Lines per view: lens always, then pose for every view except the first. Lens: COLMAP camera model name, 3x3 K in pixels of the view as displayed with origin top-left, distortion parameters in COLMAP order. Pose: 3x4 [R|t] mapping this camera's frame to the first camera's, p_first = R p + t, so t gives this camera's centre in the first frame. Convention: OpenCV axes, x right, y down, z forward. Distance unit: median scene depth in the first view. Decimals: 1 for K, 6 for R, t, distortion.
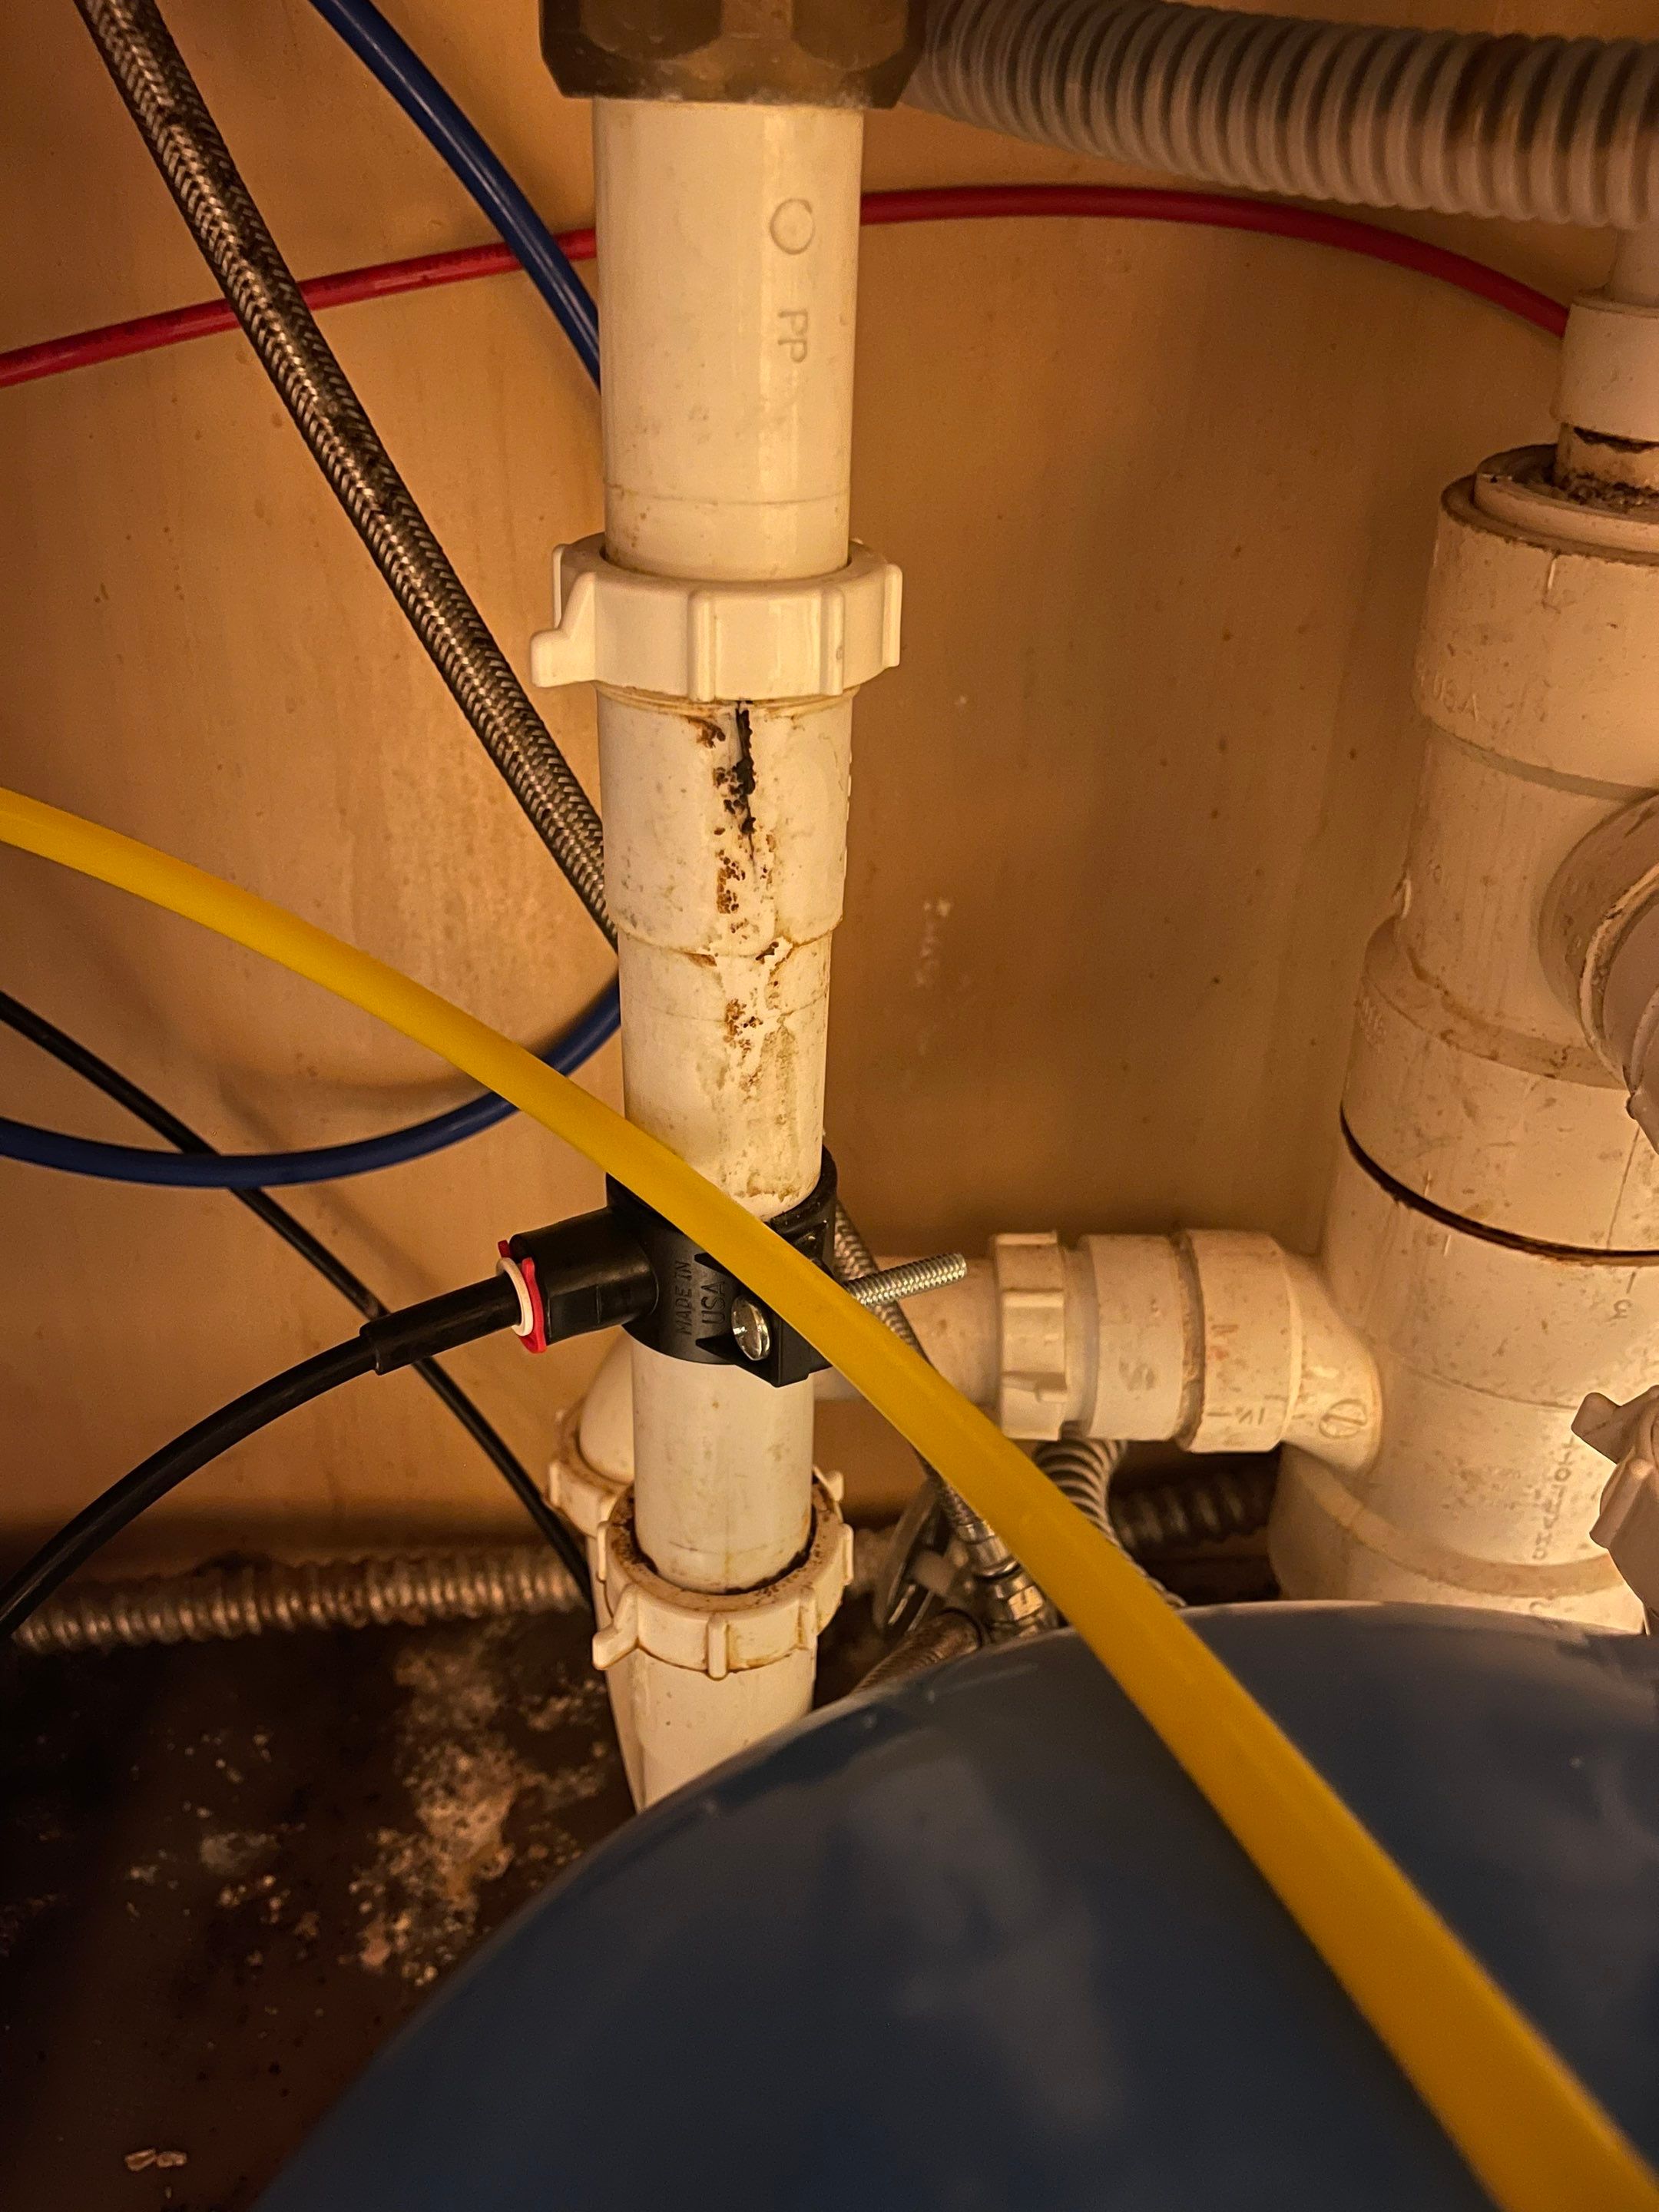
lens RADIAL K [[1707.8, 0, 850.6], [0, 1707.8, 1107.8], [0, 0, 1]] dist [0.047842, -0.074093]
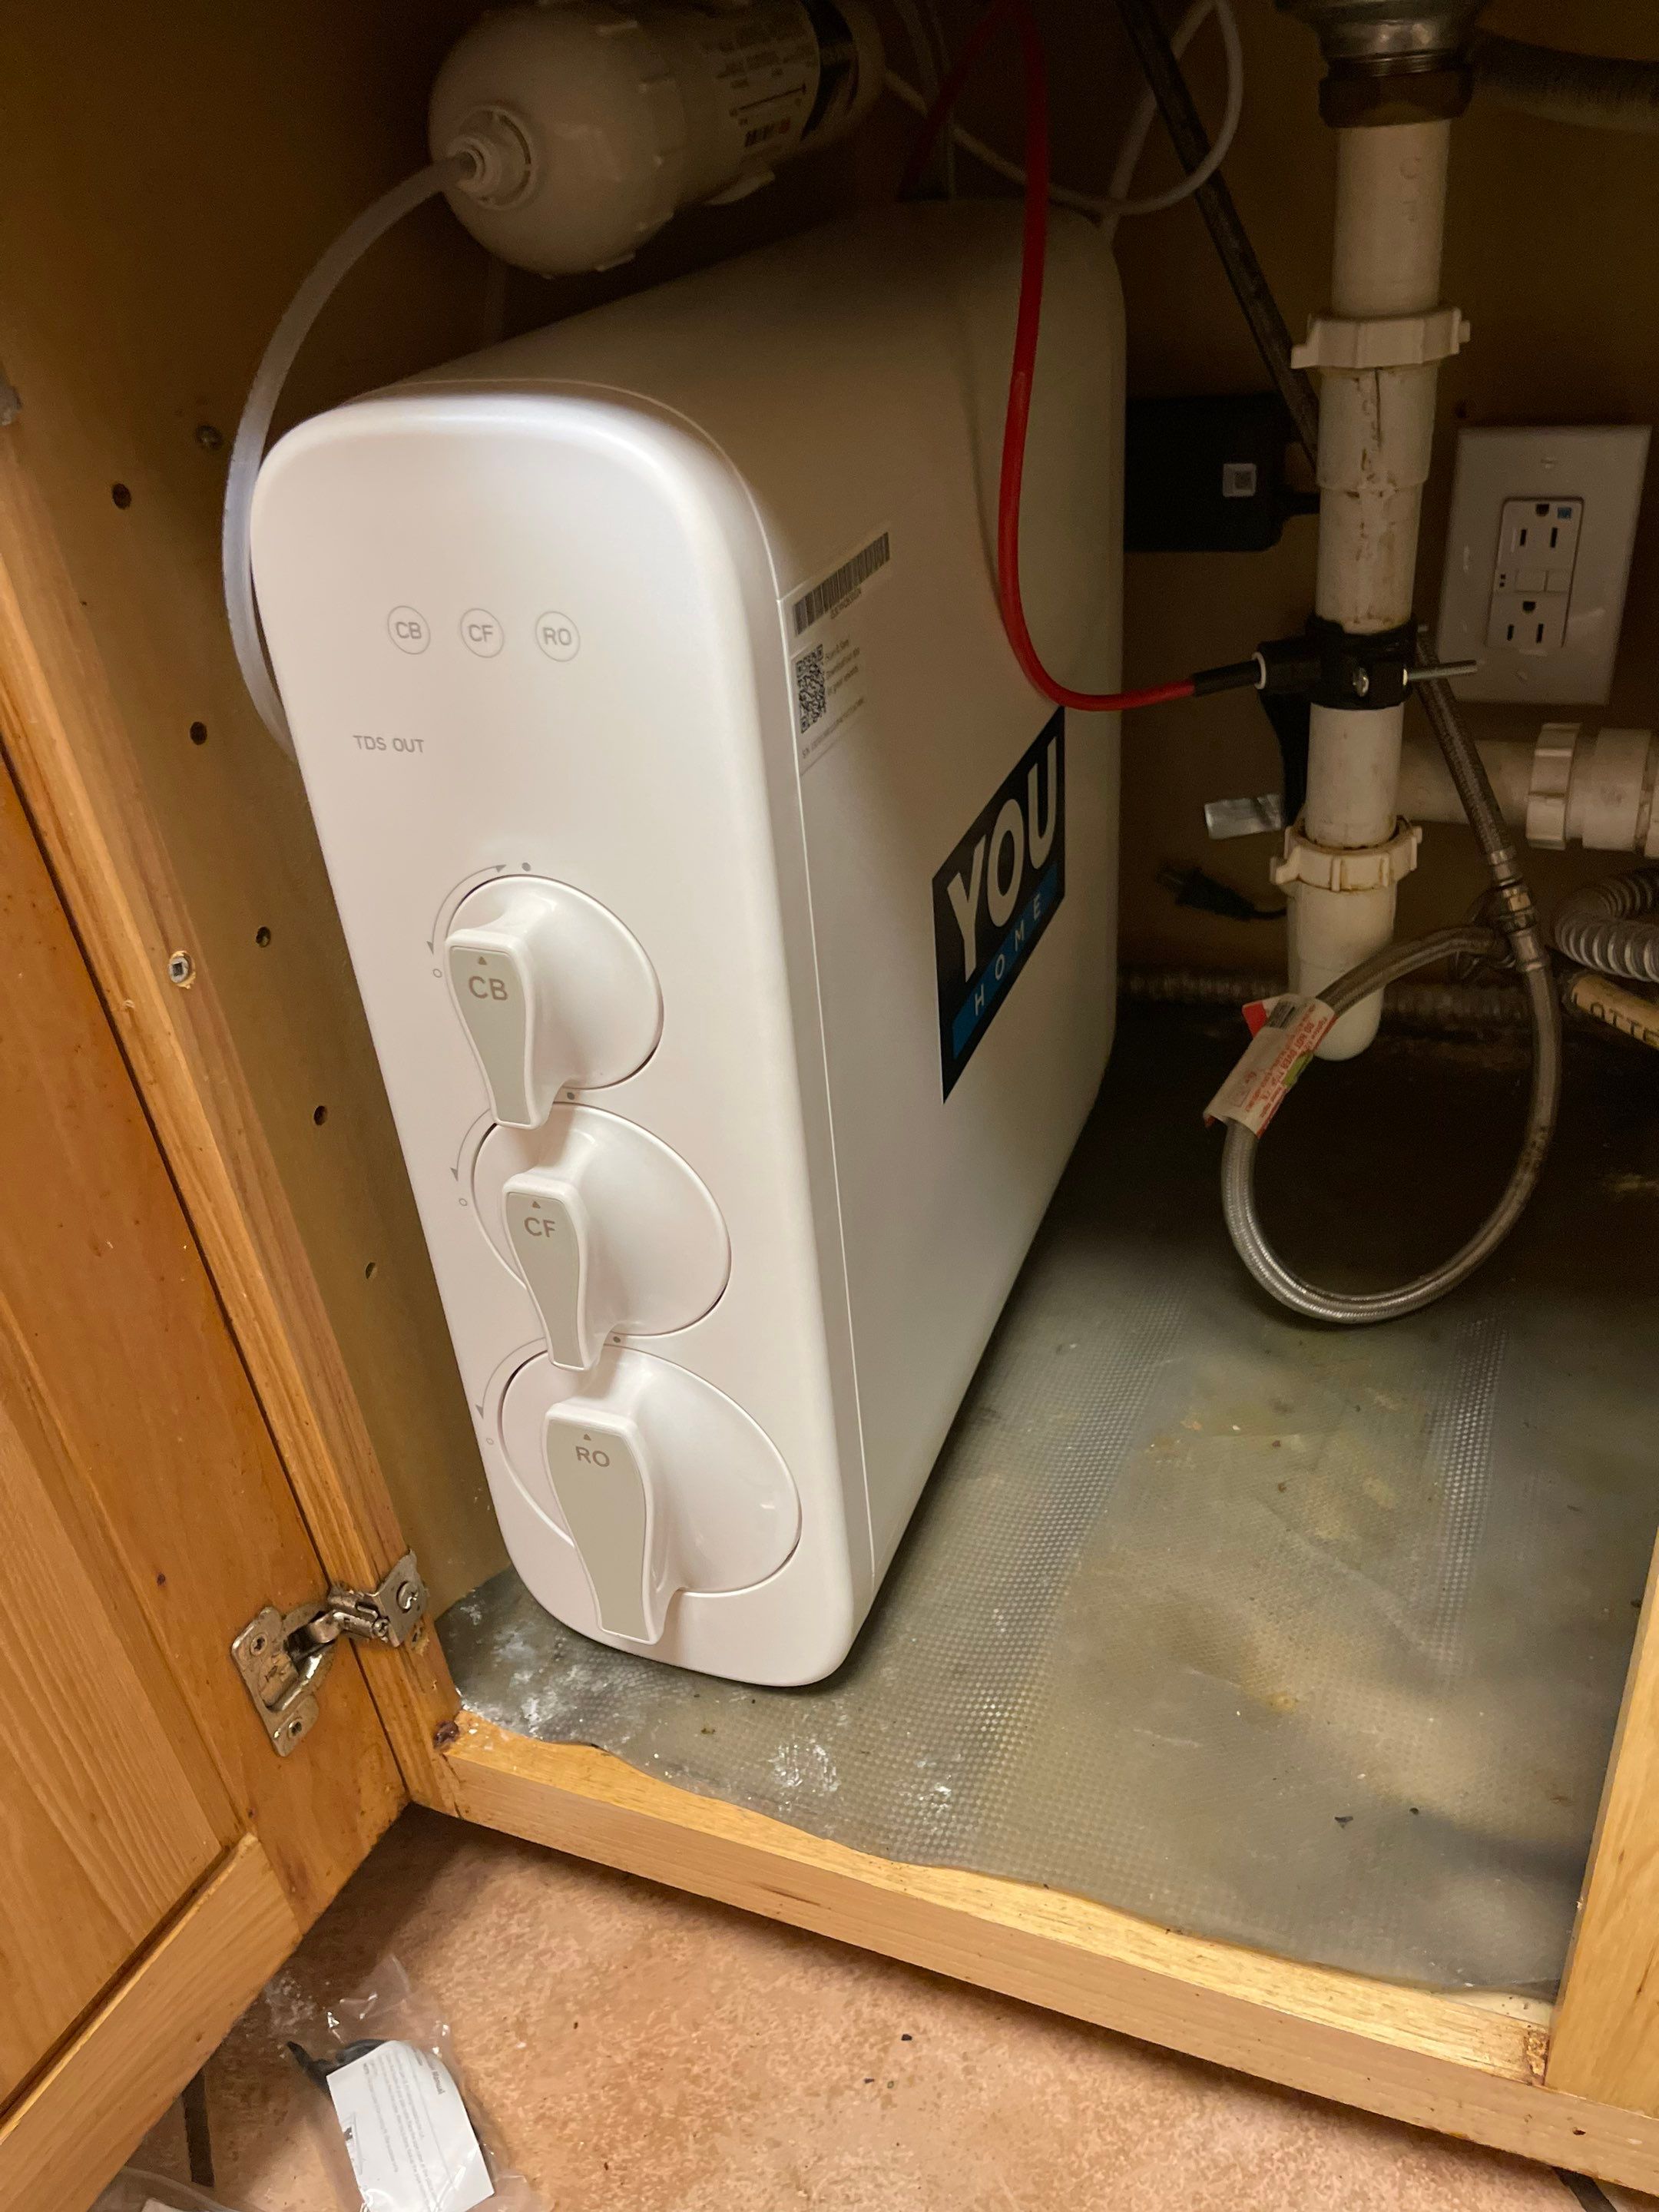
lens RADIAL K [[1707.8, 0, 834.3], [0, 1707.8, 1123.2], [0, 0, 1]] dist [0.047842, -0.074093]
pose [[0.884702, 0.127971, -0.448247, 0.338298], [-0.101906, 0.991416, 0.081910, 0.486723], [0.454881, -0.026787, 0.890149, -1.074361]]
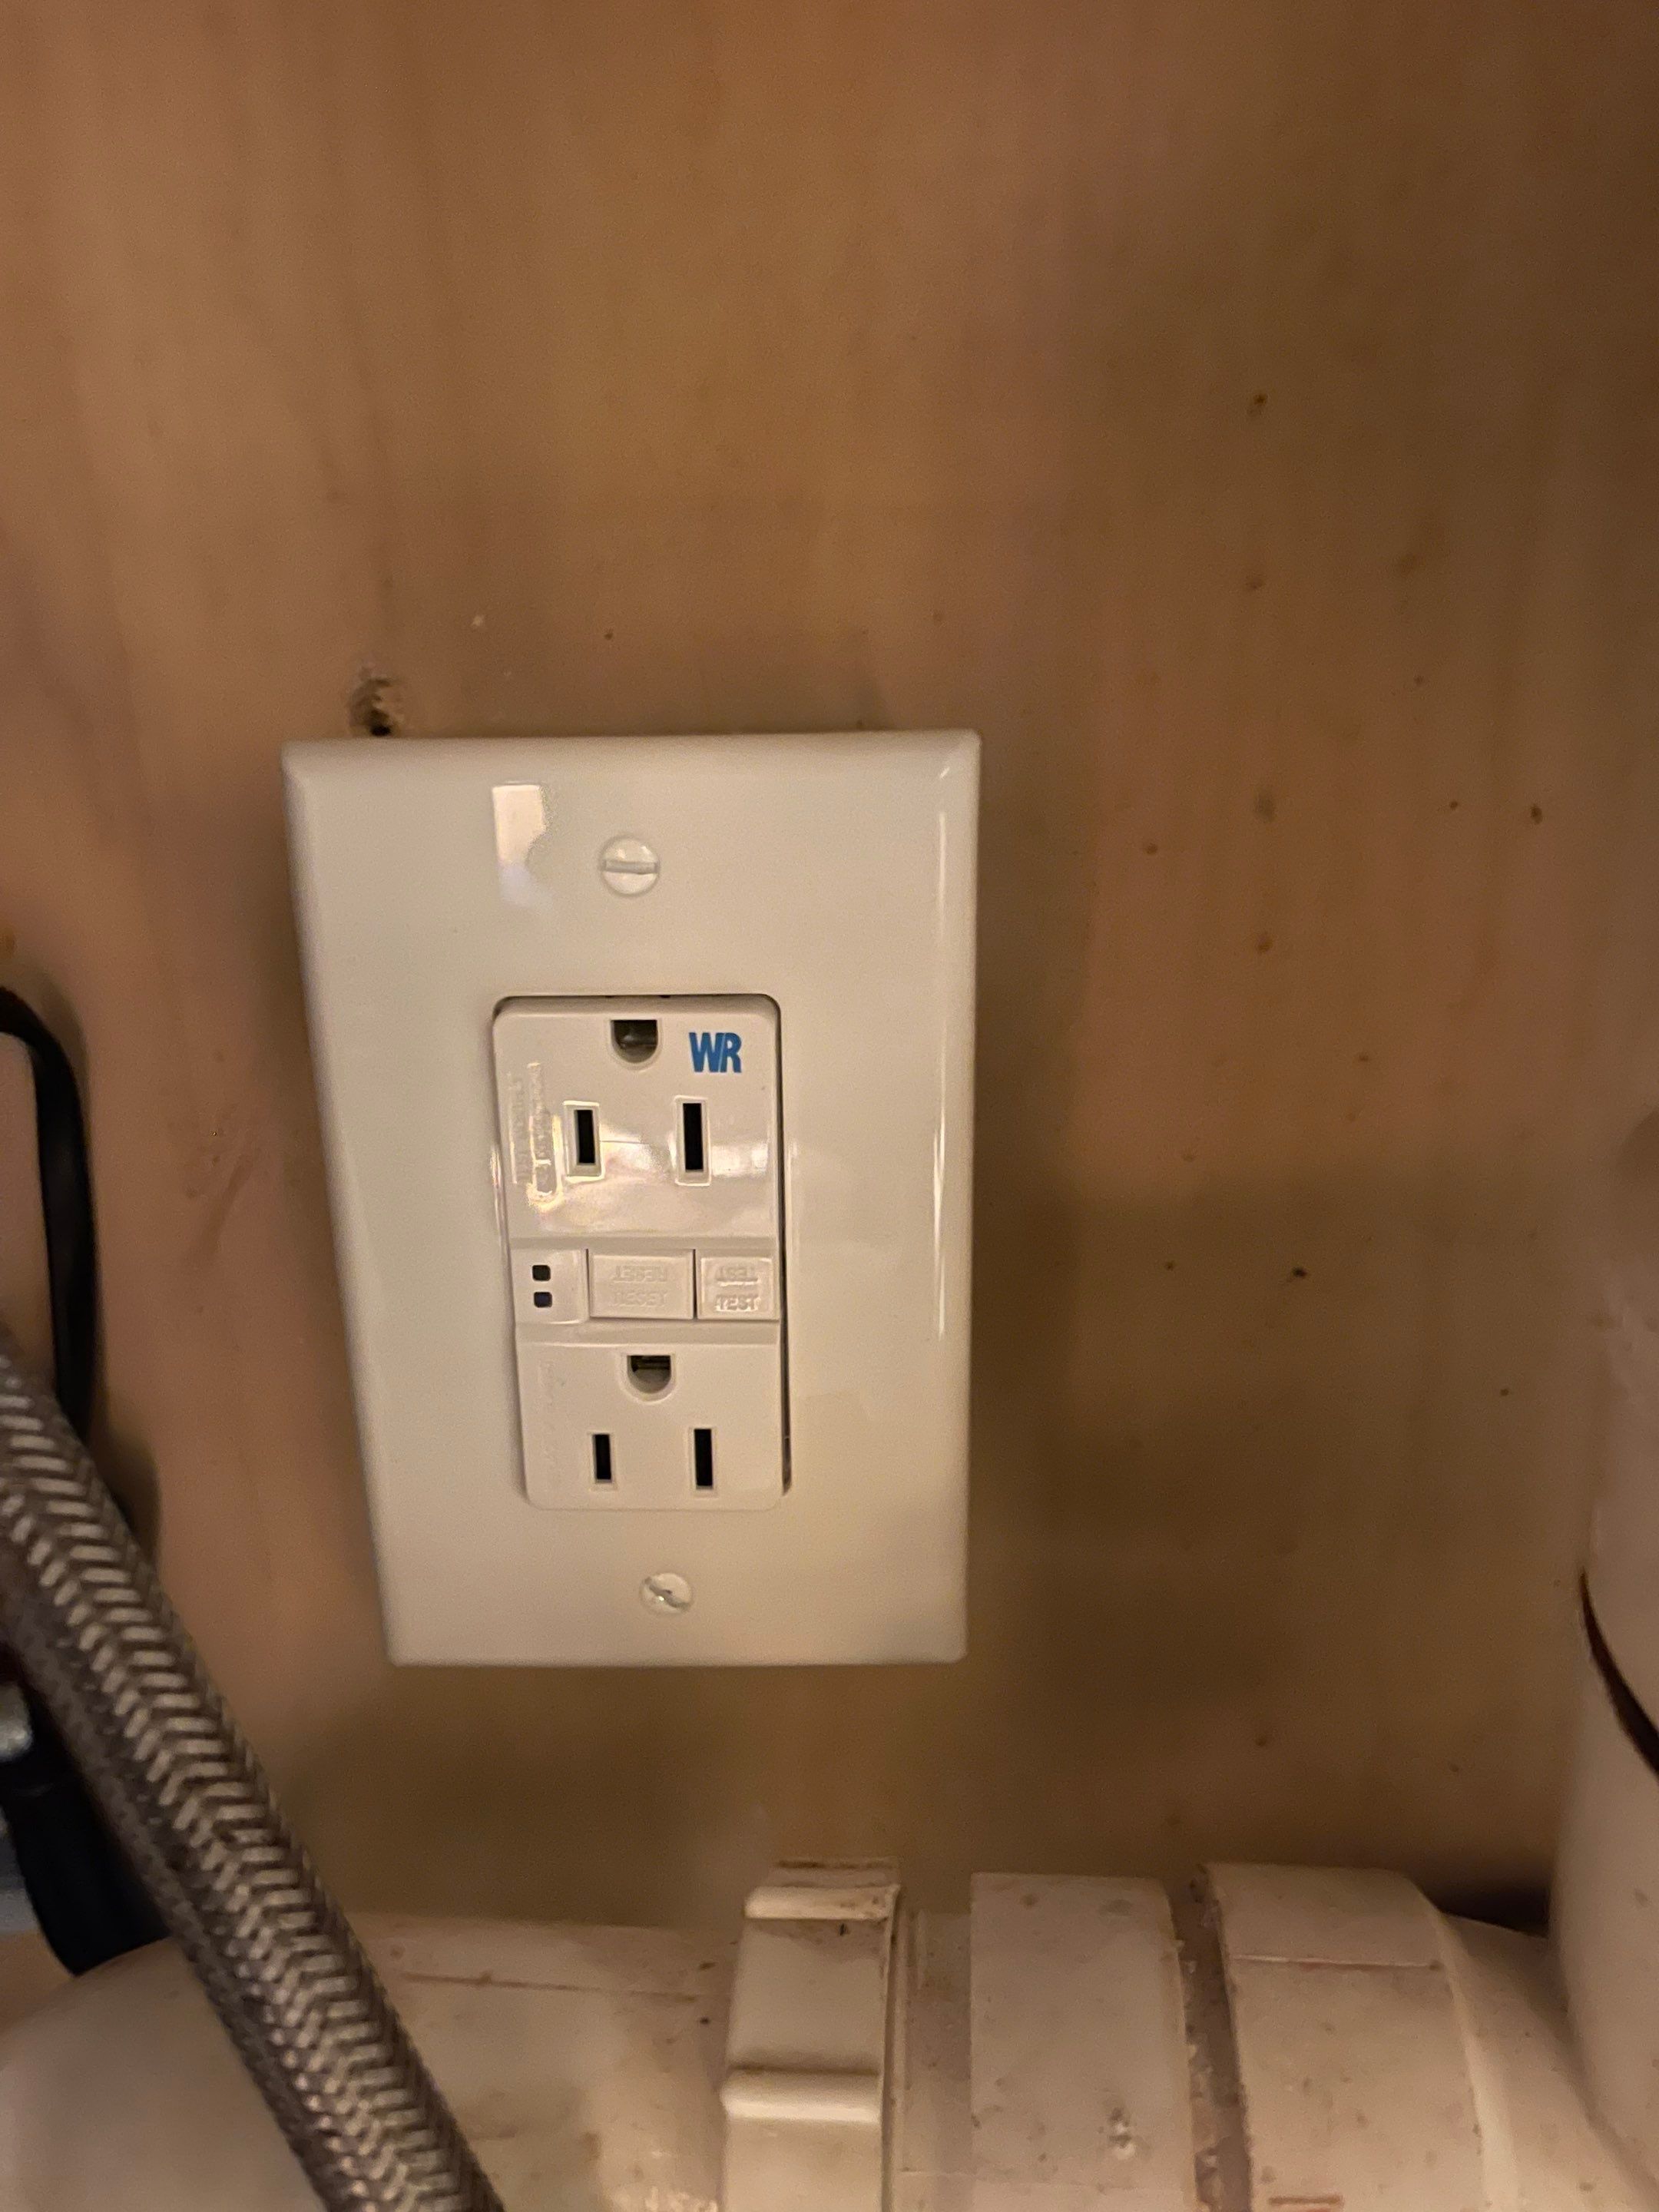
lens RADIAL K [[1707.8, 0, 826.7], [0, 1707.8, 1107.7], [0, 0, 1]] dist [0.047842, -0.074093]
pose [[0.993474, -0.030258, -0.109973, 0.186021], [0.010014, 0.983586, -0.180161, -0.043891], [0.113619, 0.177884, 0.977470, 0.665243]]
